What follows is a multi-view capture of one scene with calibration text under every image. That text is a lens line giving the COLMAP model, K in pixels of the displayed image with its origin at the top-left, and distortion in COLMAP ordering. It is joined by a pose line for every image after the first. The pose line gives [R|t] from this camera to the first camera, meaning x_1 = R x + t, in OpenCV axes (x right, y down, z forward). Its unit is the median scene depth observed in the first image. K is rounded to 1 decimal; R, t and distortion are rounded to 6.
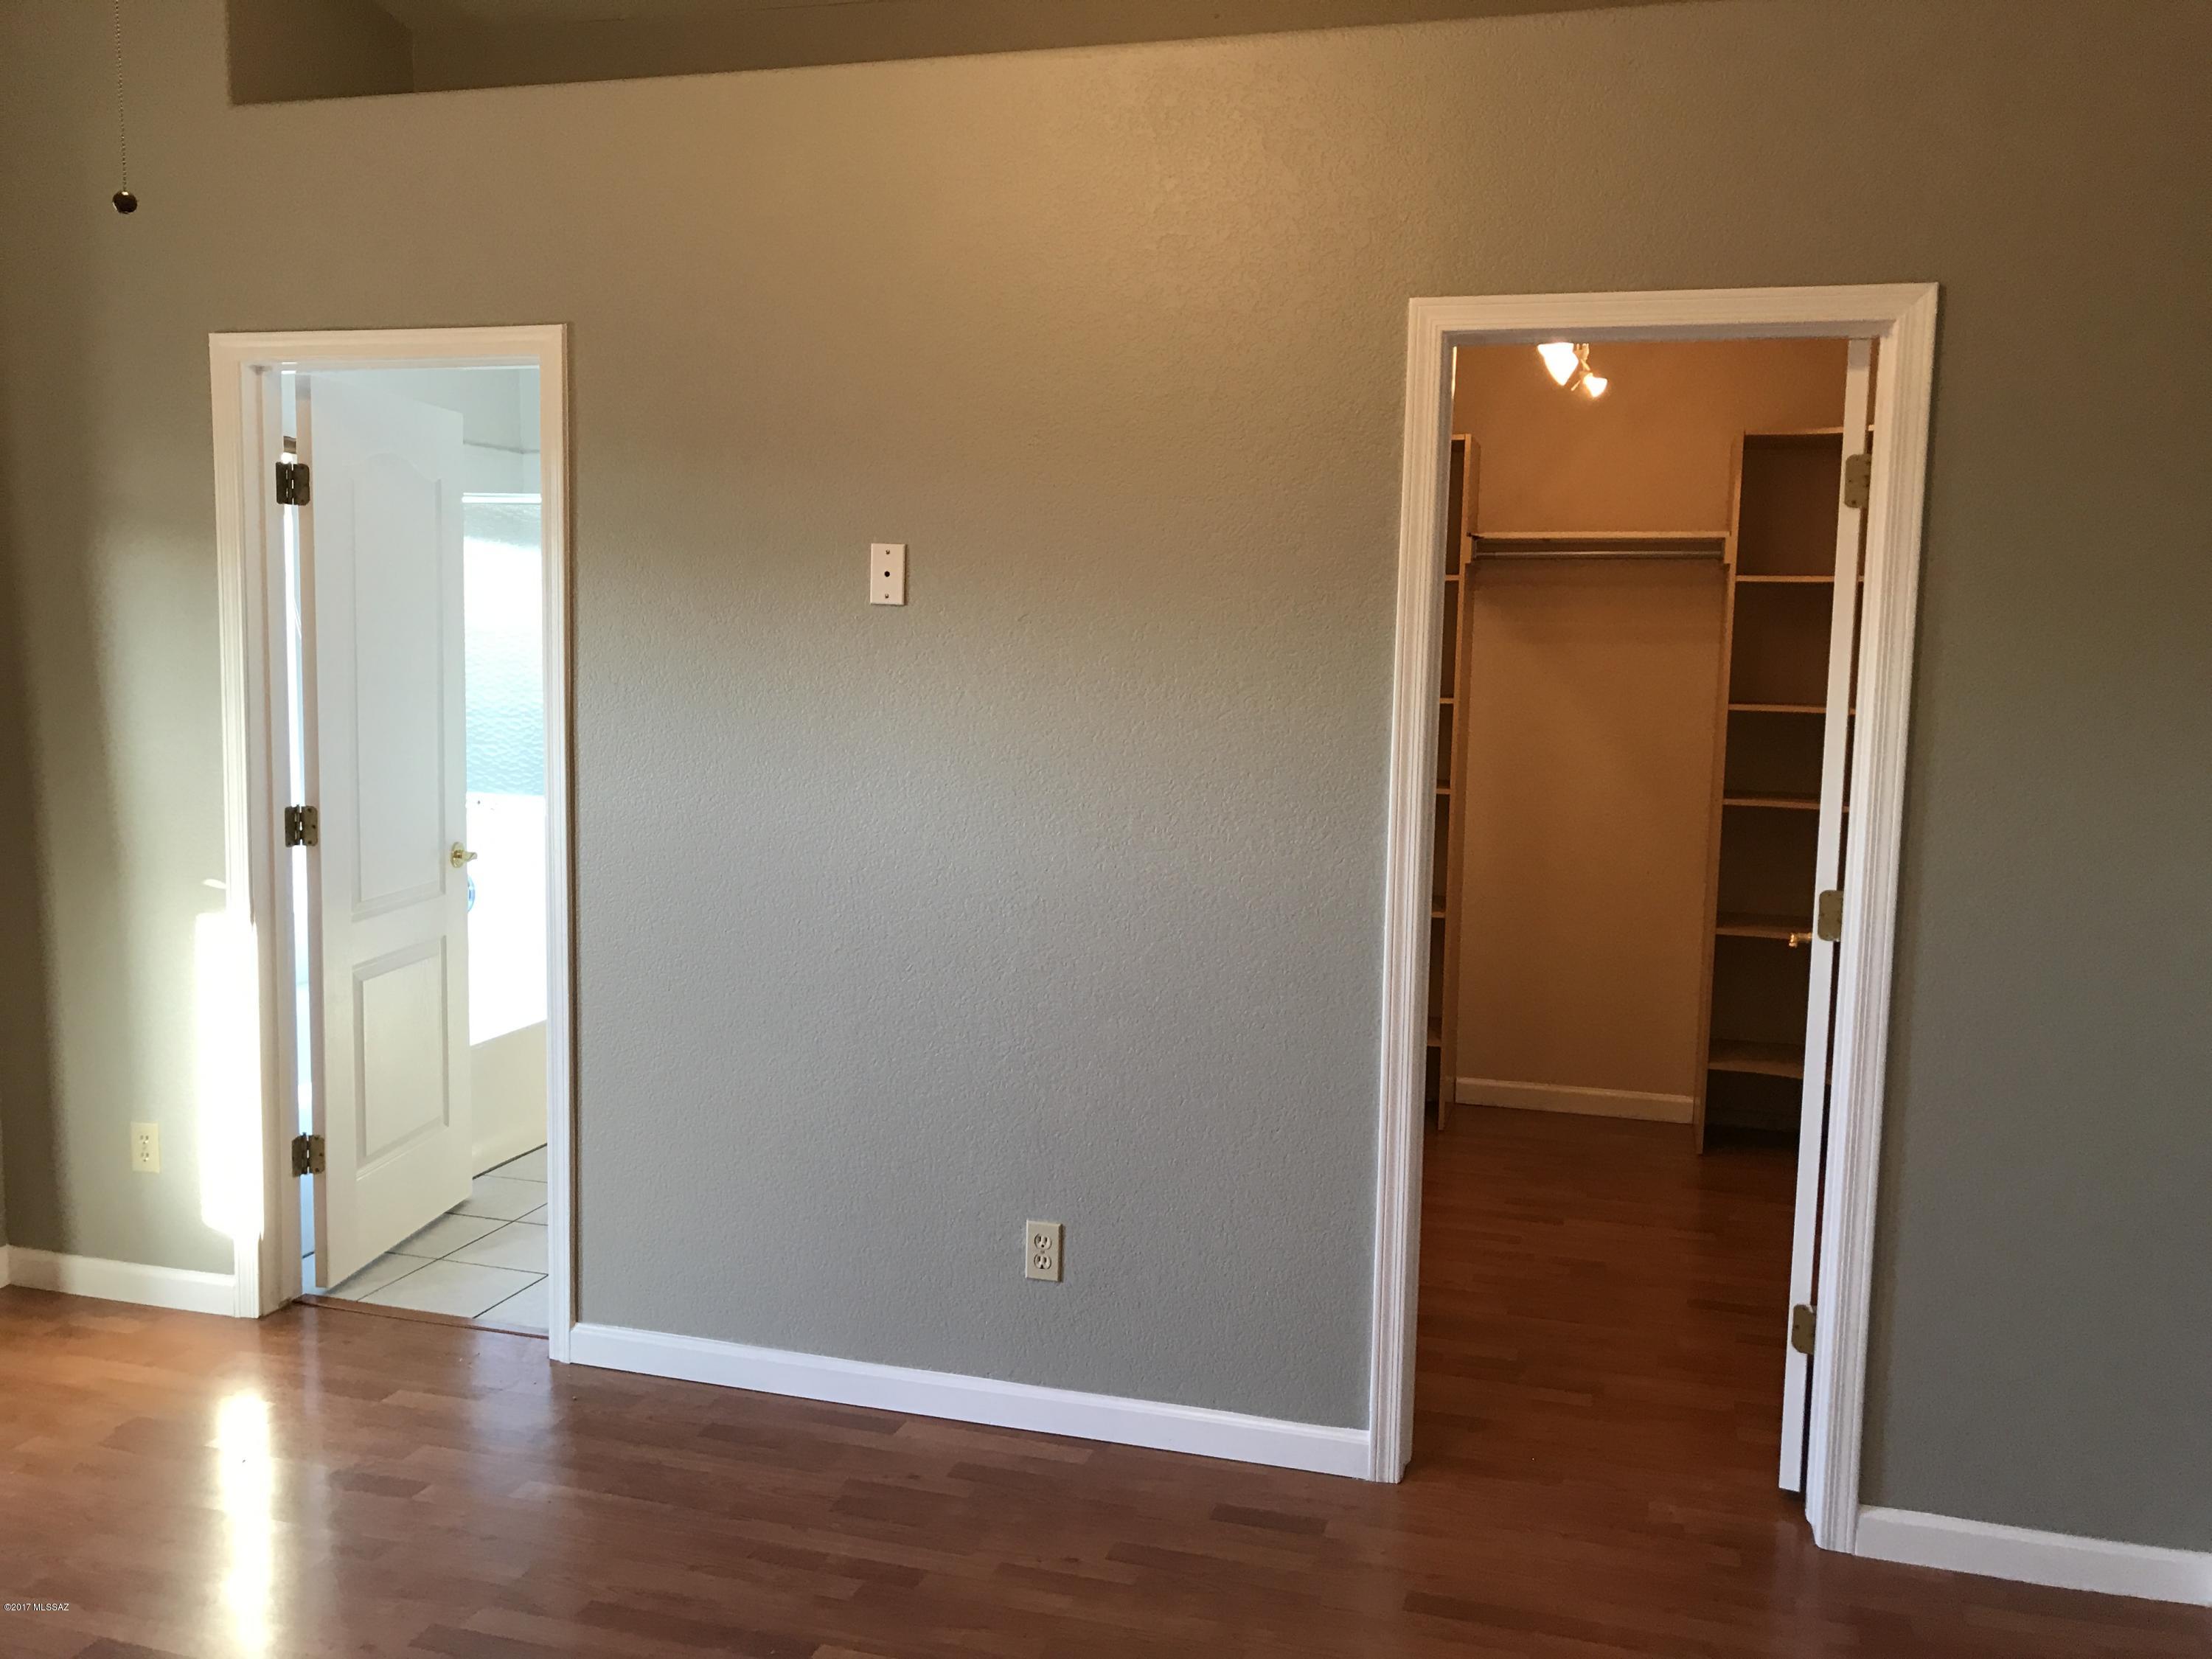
lens RADIAL K [[1833.6, 0, 1103.2], [0, 1833.6, 814.1], [0, 0, 1]] dist [0.062325, -0.051322]
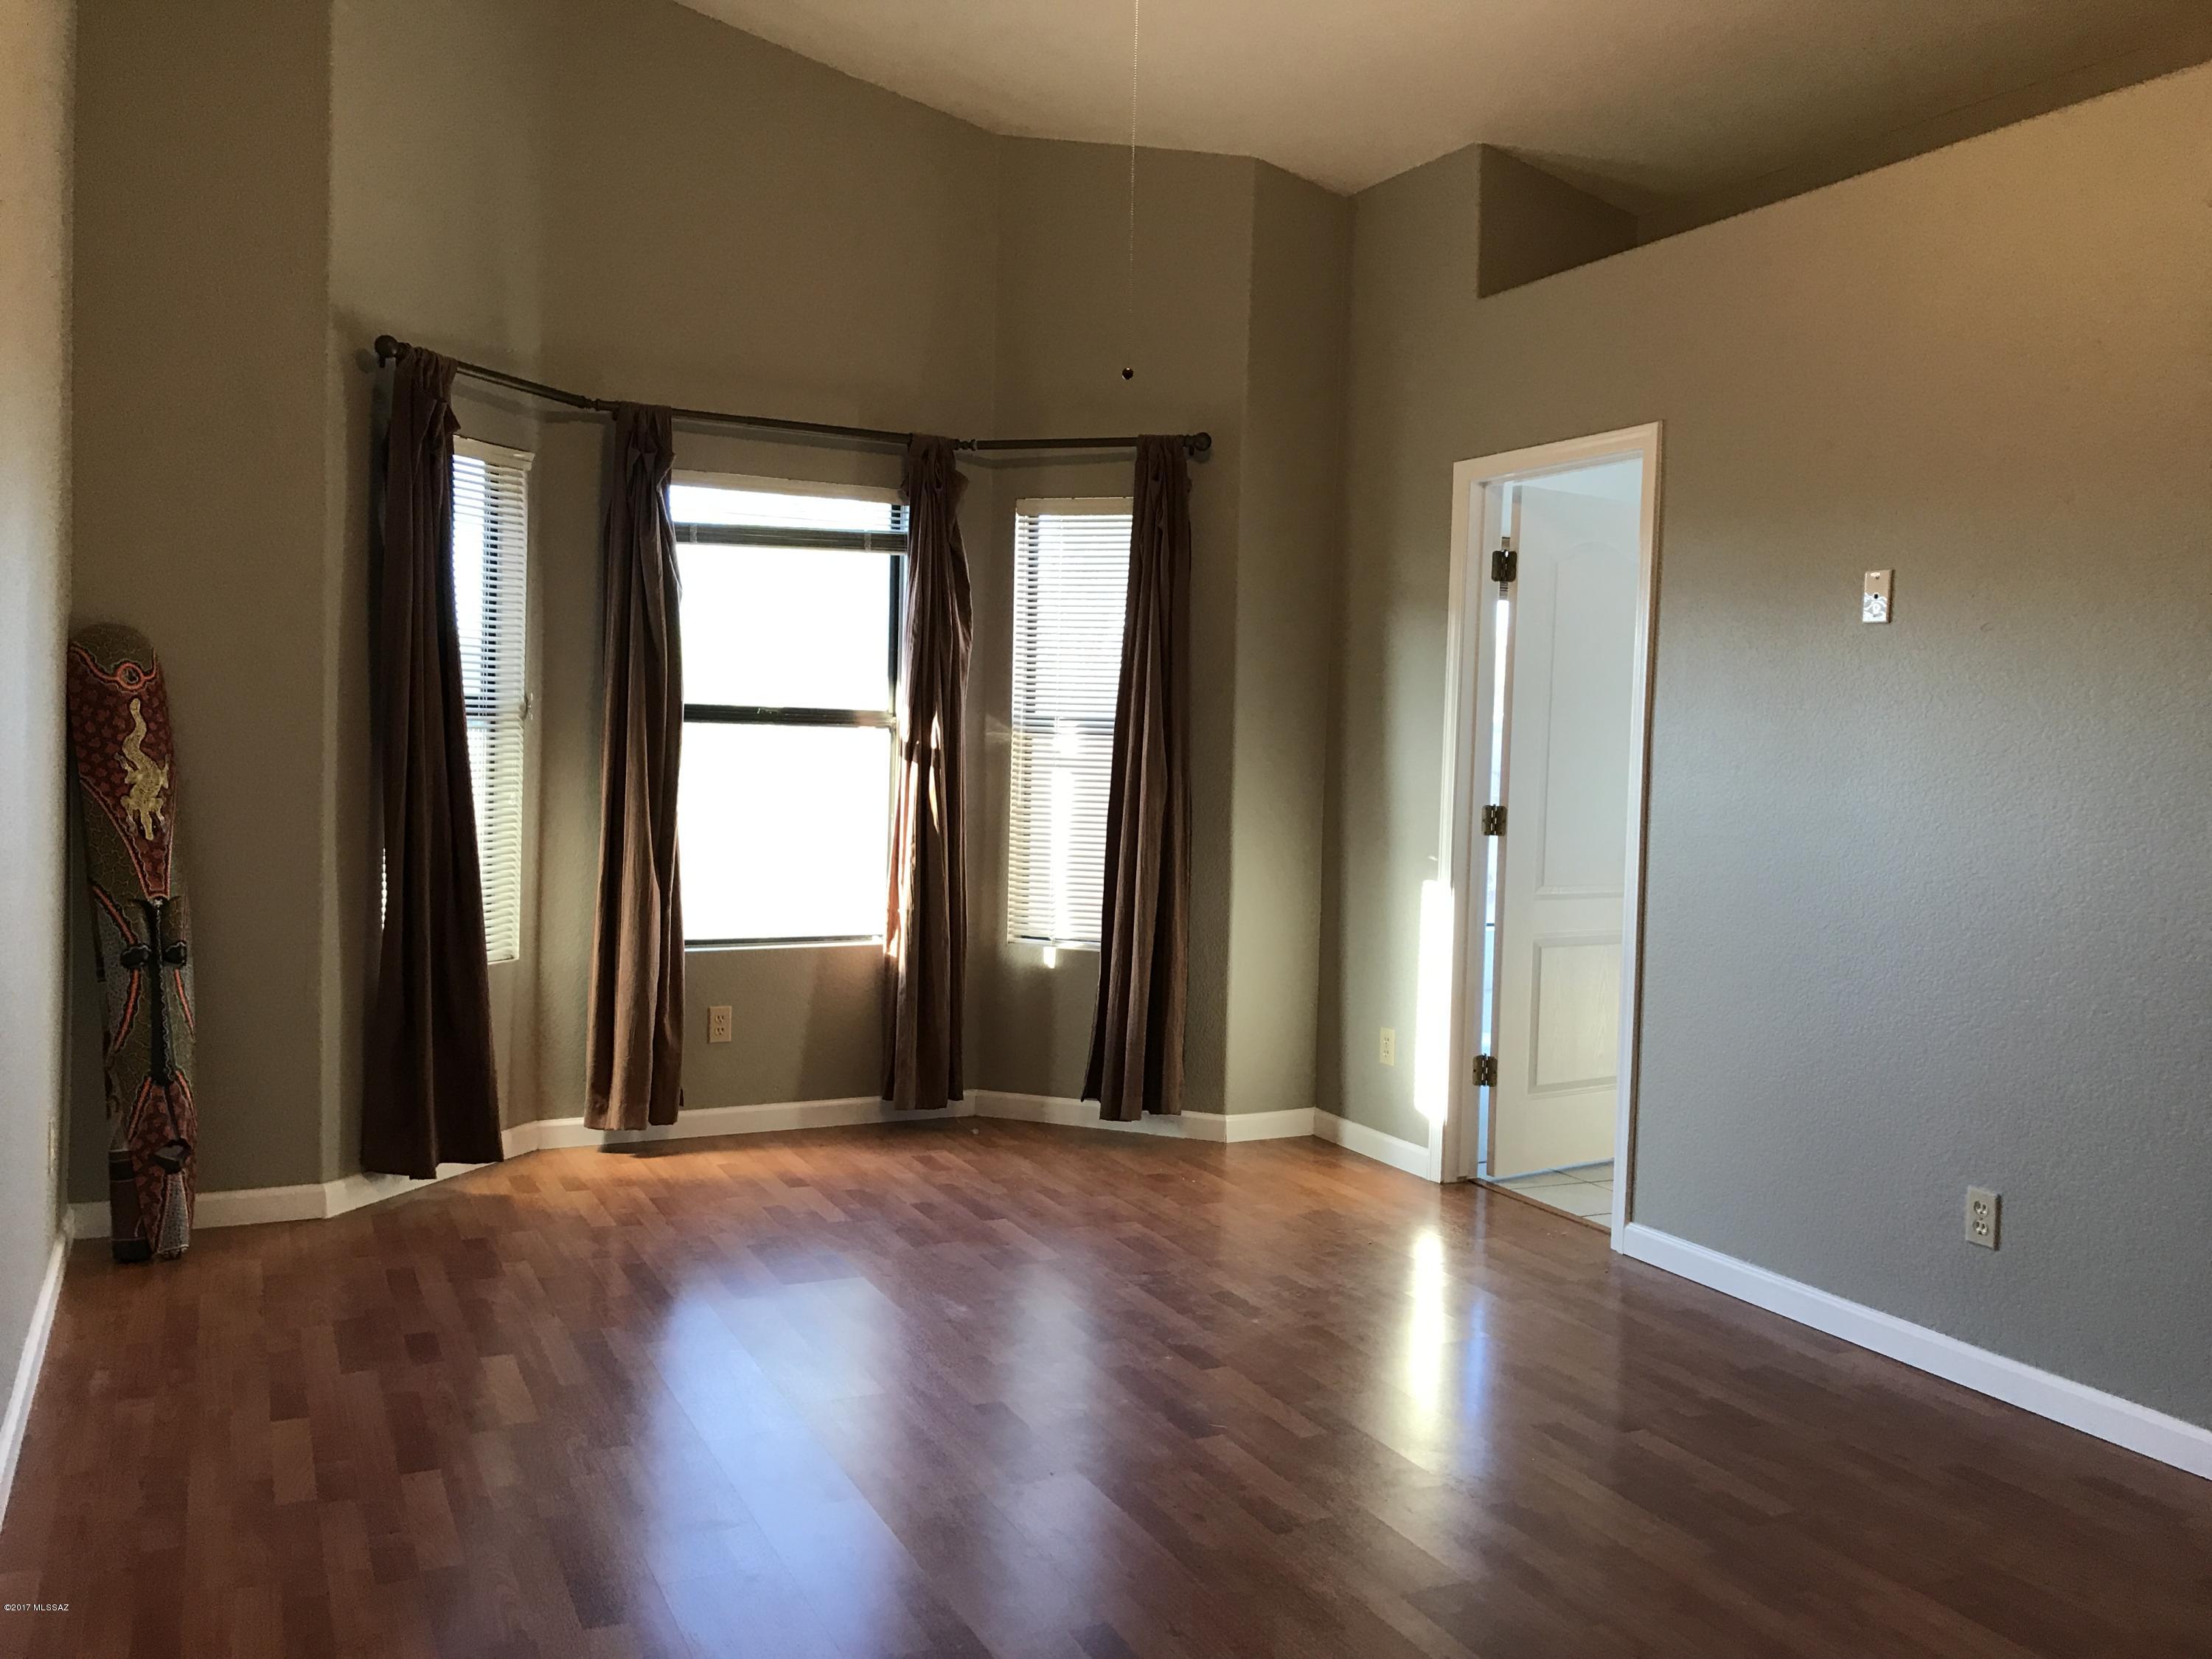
lens RADIAL K [[1833.6, 0, 1115.9], [0, 1833.6, 831.9], [0, 0, 1]] dist [0.062325, -0.051322]
pose [[0.682584, 0.038000, -0.729818, 0.362249], [-0.089820, 0.995438, -0.032176, 0.084855], [0.725266, 0.087515, 0.682884, -0.108486]]
